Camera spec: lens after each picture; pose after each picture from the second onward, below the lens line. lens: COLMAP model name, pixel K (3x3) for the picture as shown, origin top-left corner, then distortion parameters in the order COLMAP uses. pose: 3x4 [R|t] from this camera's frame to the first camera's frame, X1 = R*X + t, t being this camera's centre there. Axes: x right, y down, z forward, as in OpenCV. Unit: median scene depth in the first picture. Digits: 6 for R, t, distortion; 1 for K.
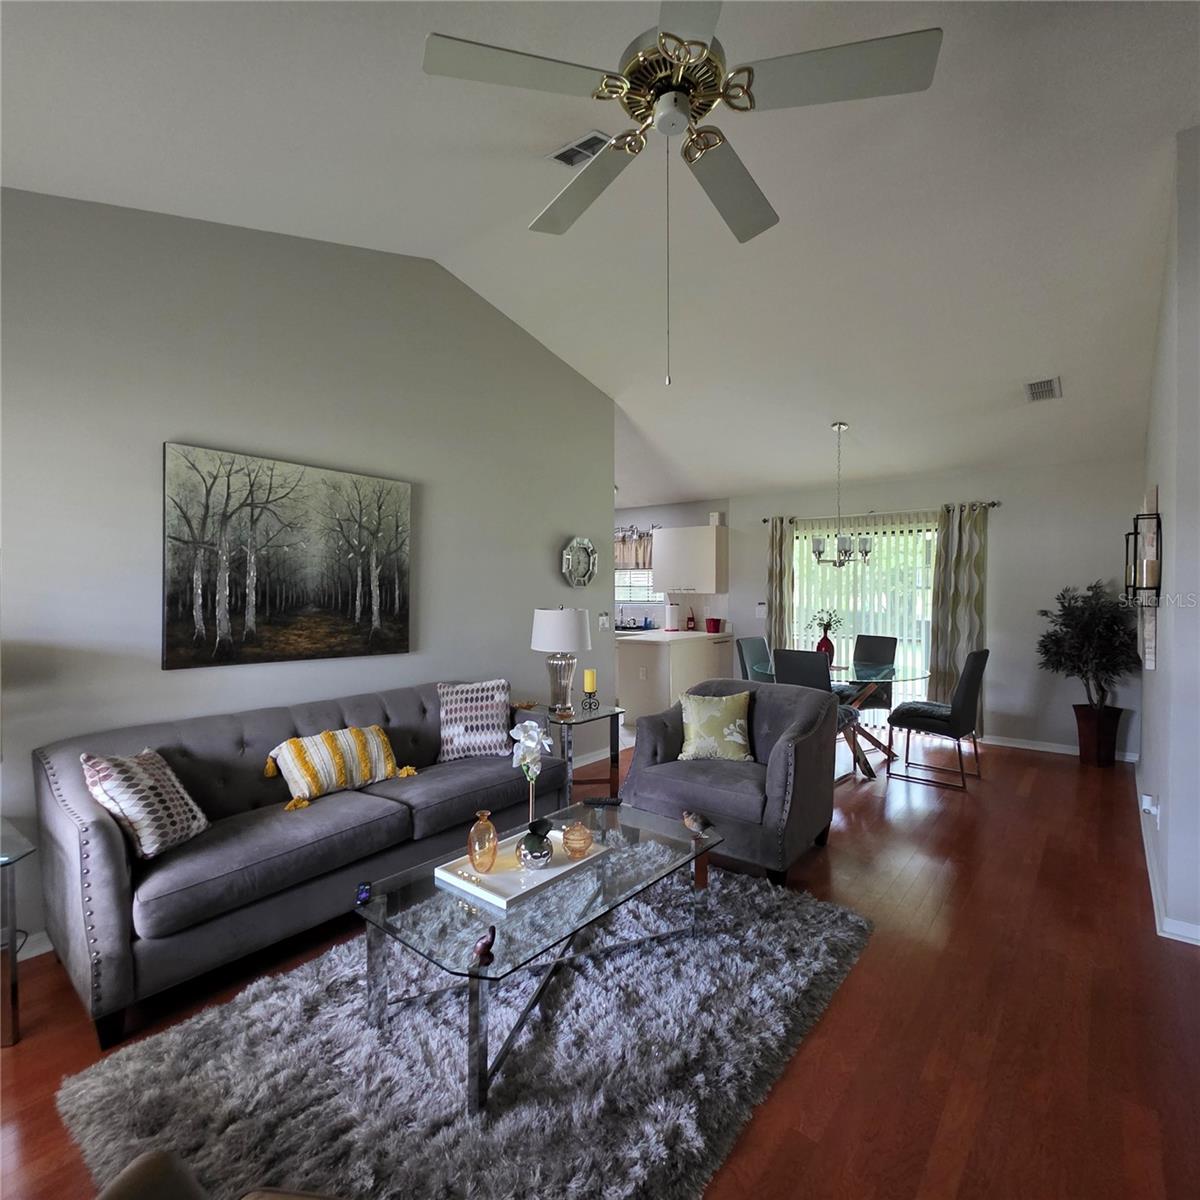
lens RADIAL K [[646.8, 0, 596.9], [0, 646.8, 602.6], [0, 0, 1]] dist [0.003247, -0.000915]
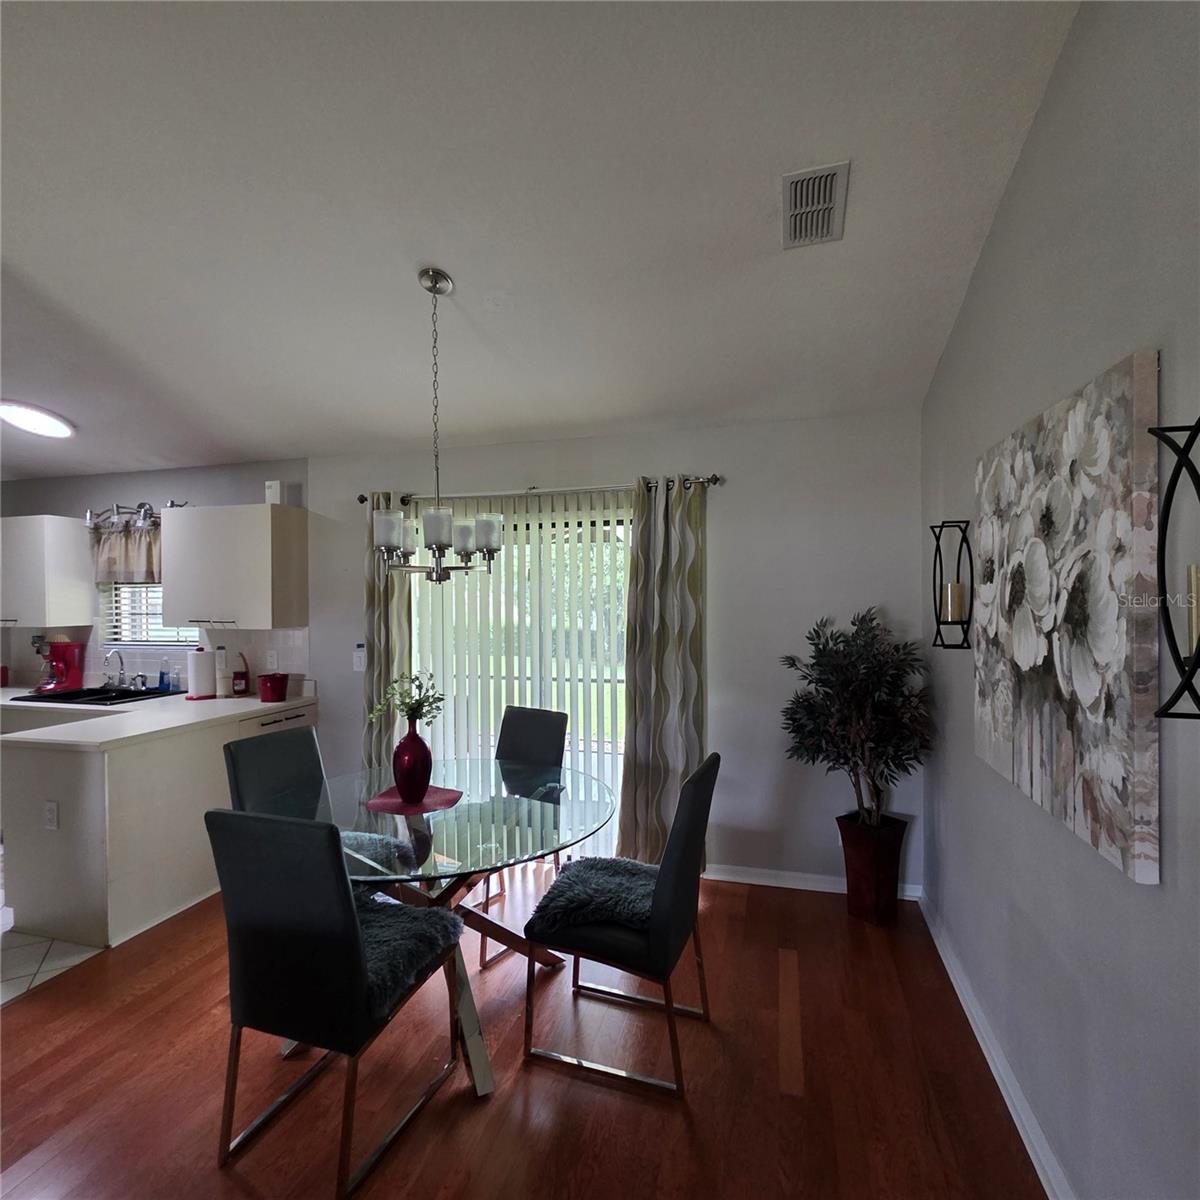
lens RADIAL K [[646.8, 0, 600.9], [0, 646.8, 602.6], [0, 0, 1]] dist [0.003247, -0.000915]
pose [[0.919949, -0.003457, 0.392023, 0.276332], [0.012618, 0.999704, -0.020793, -0.026822], [-0.391835, 0.024075, 0.919720, 0.485957]]
